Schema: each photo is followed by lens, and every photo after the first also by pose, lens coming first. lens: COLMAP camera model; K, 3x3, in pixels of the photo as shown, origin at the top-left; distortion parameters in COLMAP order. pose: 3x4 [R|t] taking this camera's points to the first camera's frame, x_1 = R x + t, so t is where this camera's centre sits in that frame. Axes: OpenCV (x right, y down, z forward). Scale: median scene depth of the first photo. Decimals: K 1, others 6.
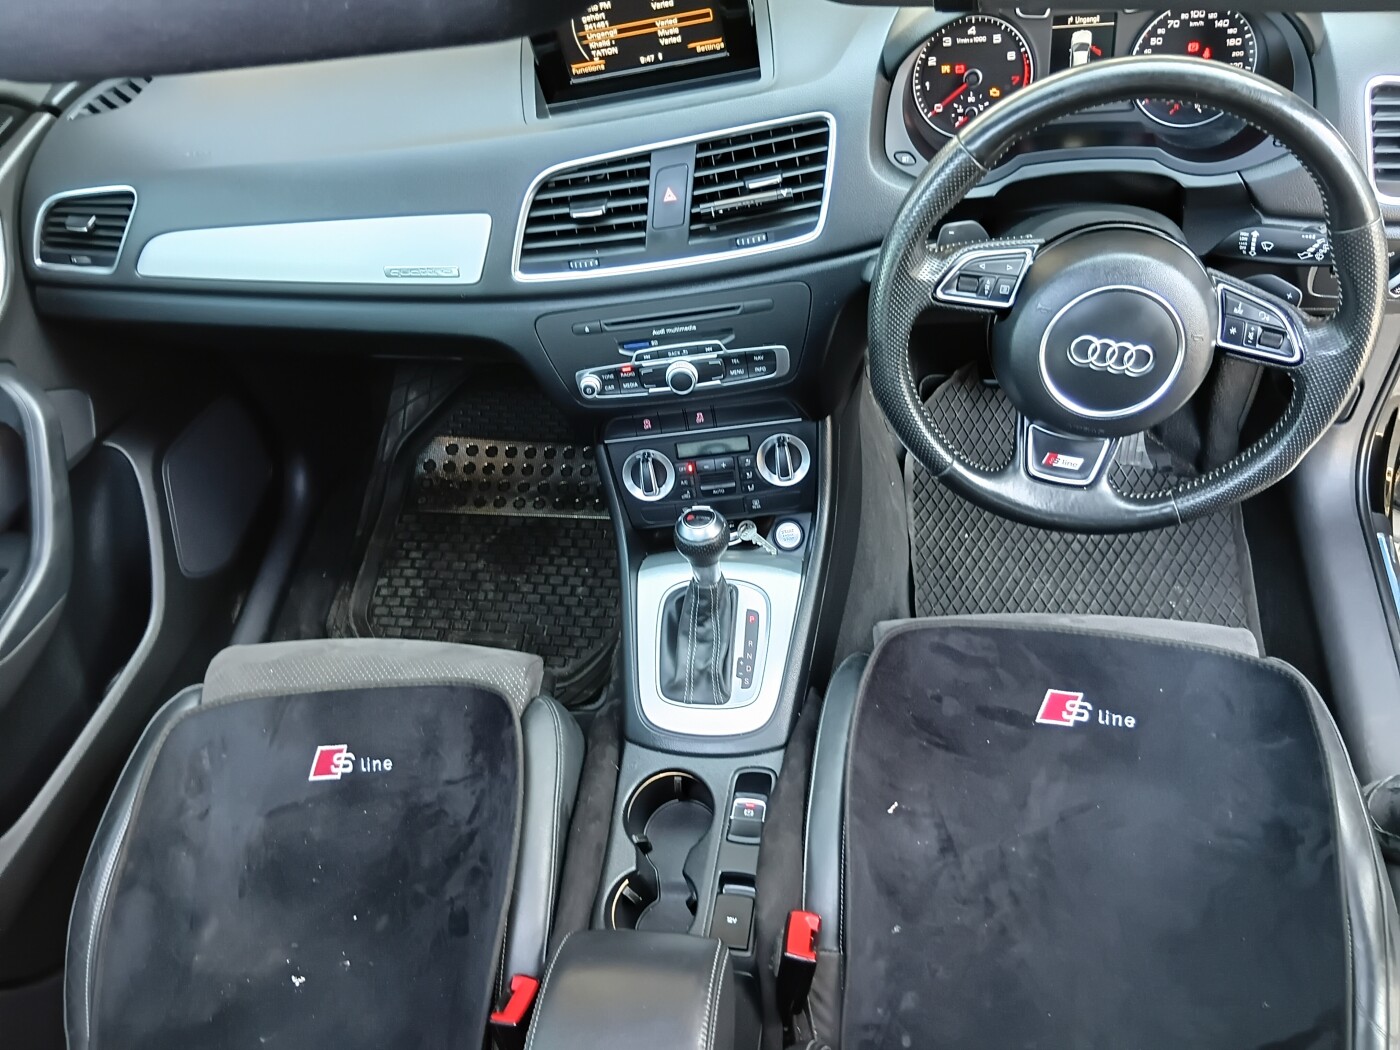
lens RADIAL K [[1046.2, 0, 700.0], [0, 1046.2, 525.0], [0, 0, 1]] dist [0.043655, -0.125470]
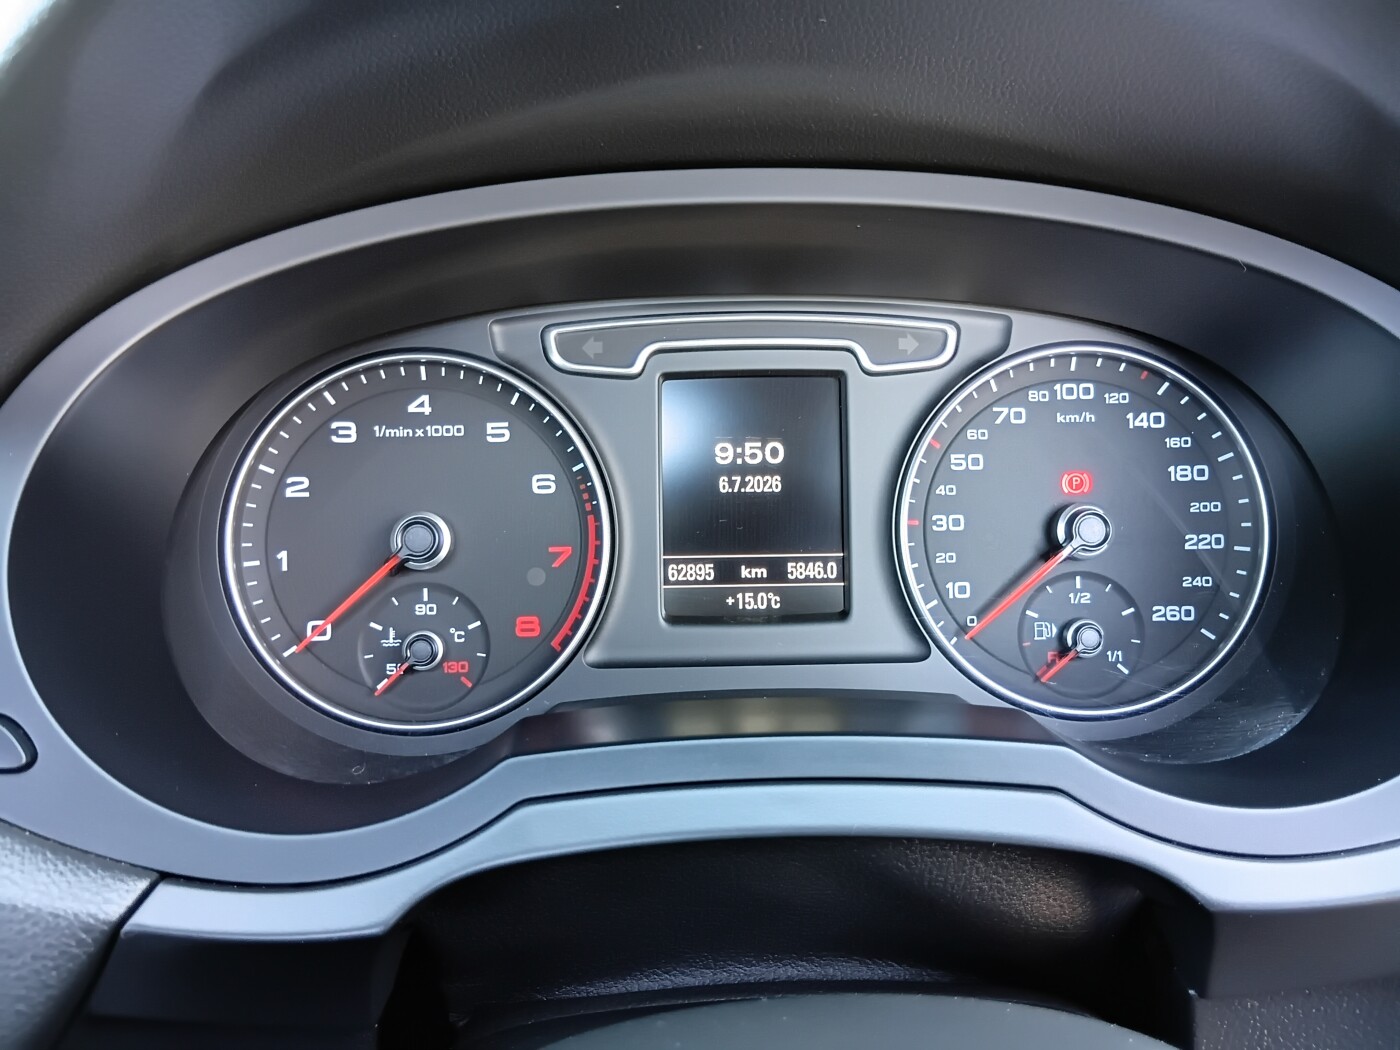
lens RADIAL K [[1046.2, 0, 700.0], [0, 1046.2, 525.0], [0, 0, 1]] dist [0.043655, -0.125470]
pose [[0.976595, 0.095610, 0.192667, 0.277634], [0.040924, 0.796807, -0.602847, -0.237481], [-0.211157, 0.596622, 0.774245, 0.734253]]
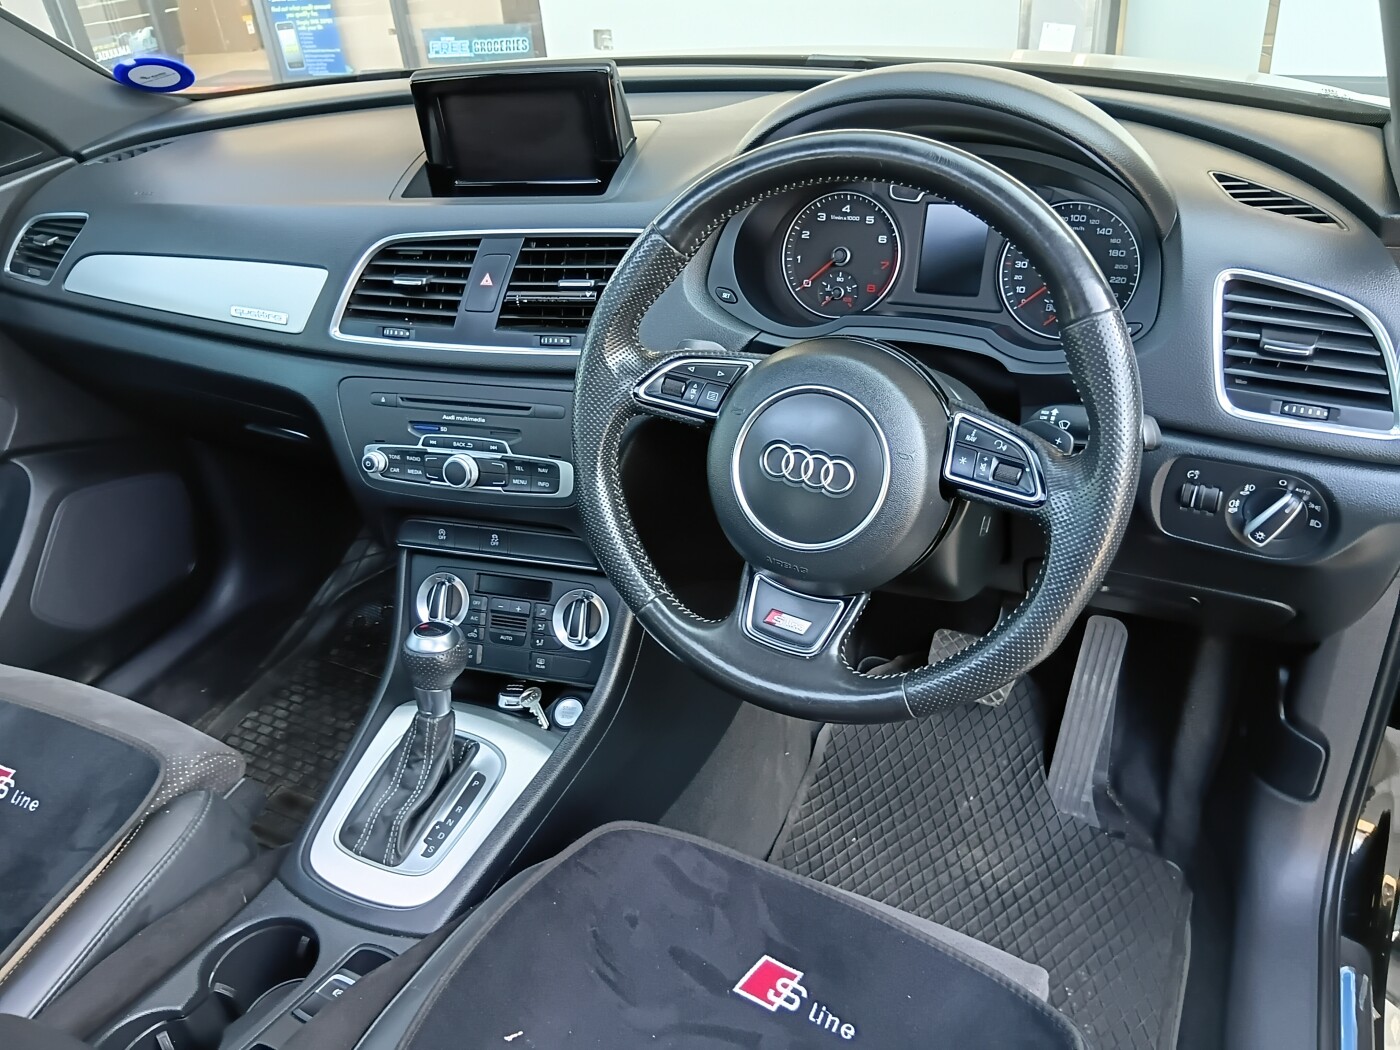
lens RADIAL K [[1070.2, 0, 705.9], [0, 1070.2, 558.0], [0, 0, 1]] dist [0.041296, -0.143858]
pose [[0.945880, 0.240991, -0.217333, 0.417996], [-0.299435, 0.906304, -0.298247, 0.148266], [0.125095, 0.347184, 0.929416, 0.173989]]
